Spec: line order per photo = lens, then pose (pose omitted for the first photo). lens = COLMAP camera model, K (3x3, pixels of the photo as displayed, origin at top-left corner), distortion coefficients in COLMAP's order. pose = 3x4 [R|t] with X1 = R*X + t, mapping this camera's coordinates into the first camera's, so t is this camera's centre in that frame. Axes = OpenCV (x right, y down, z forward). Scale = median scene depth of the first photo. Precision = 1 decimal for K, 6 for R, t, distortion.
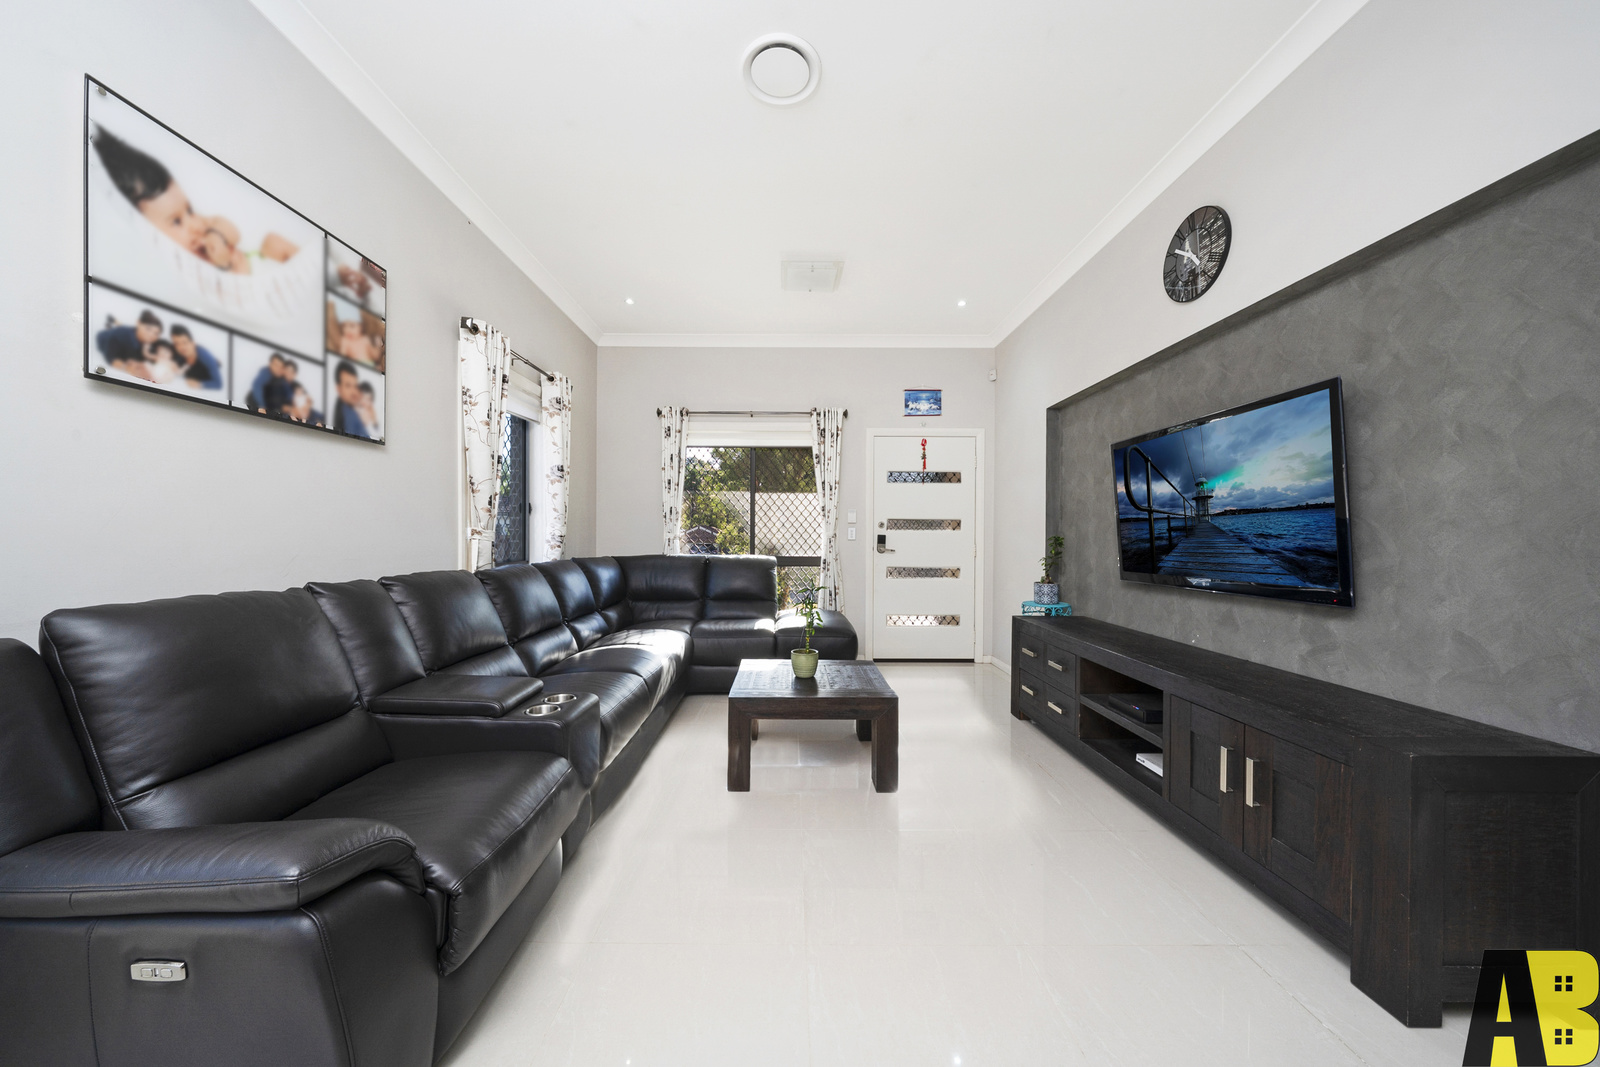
lens RADIAL K [[555.0, 0, 800.8], [0, 555.0, 535.6], [0, 0, 1]] dist [0.000040, 0.000000]
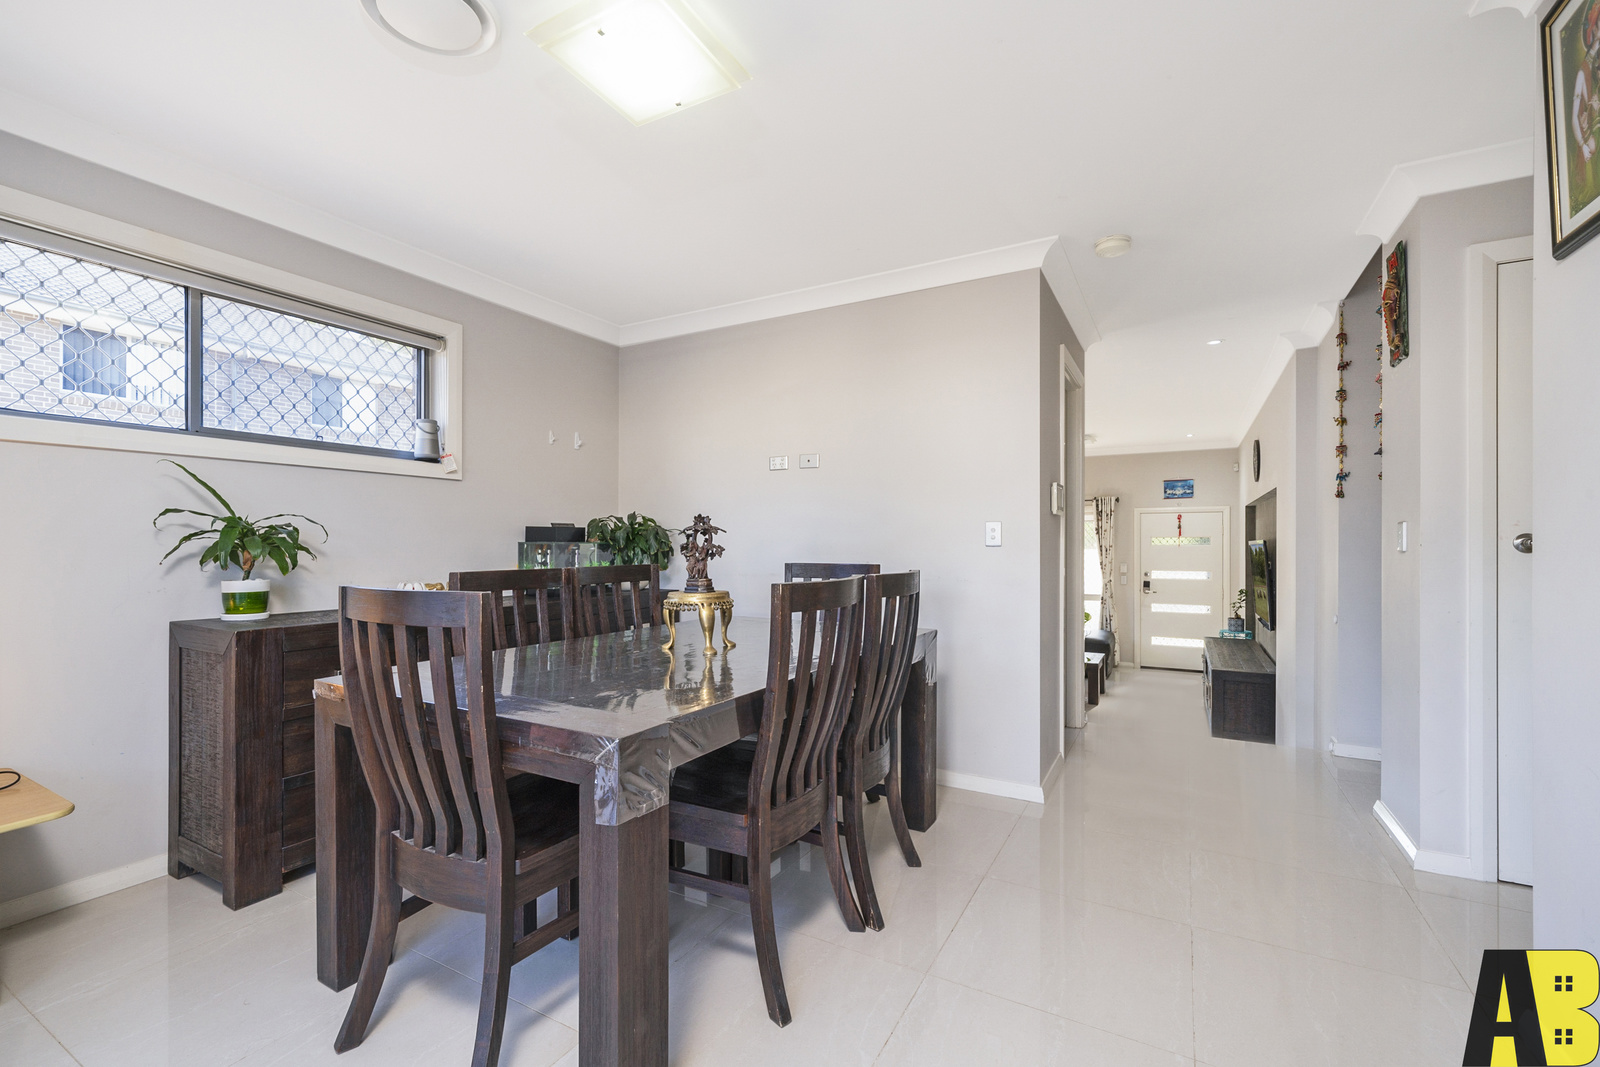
lens RADIAL K [[689.8, 0, 797.5], [0, 689.8, 539.8], [0, 0, 1]] dist [0.000328, 0.000009]
pose [[0.867940, -0.005938, -0.496634, 0.251241], [0.004143, 0.999980, -0.004717, -0.105274], [0.496652, 0.002036, 0.867947, -1.026628]]
